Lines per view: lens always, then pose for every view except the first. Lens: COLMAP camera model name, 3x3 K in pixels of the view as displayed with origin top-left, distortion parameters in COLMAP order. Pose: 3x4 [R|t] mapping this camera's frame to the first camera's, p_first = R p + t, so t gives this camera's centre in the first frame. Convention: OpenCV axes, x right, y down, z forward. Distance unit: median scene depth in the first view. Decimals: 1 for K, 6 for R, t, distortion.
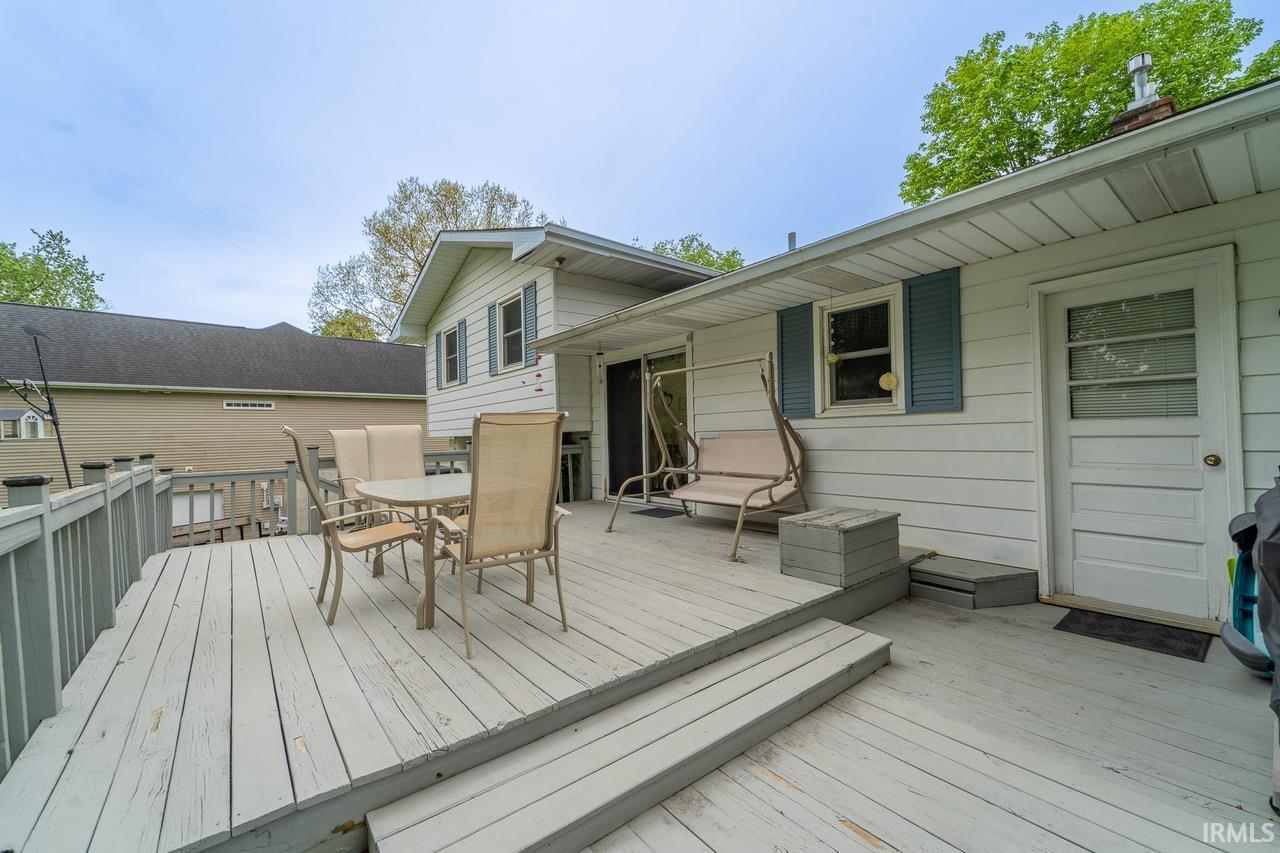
lens RADIAL K [[519.9, 0, 648.3], [0, 519.9, 432.9], [0, 0, 1]] dist [0.001998, 0.000138]
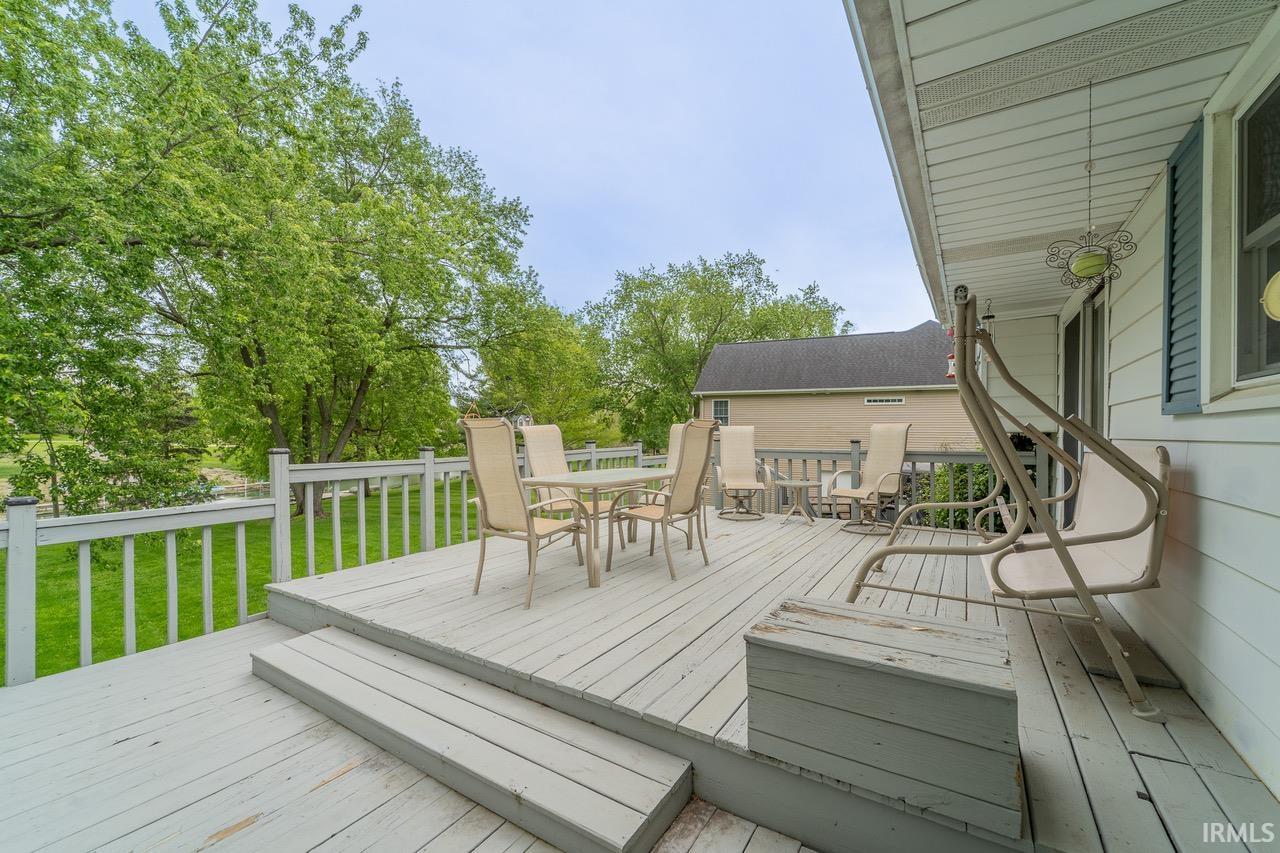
lens RADIAL K [[519.9, 0, 642.8], [0, 519.9, 434.1], [0, 0, 1]] dist [0.001998, 0.000138]
pose [[0.316899, 0.028777, -0.948022, 0.589148], [-0.009795, 0.999586, 0.027068, -0.023292], [0.948409, 0.000708, 0.317050, 0.518036]]
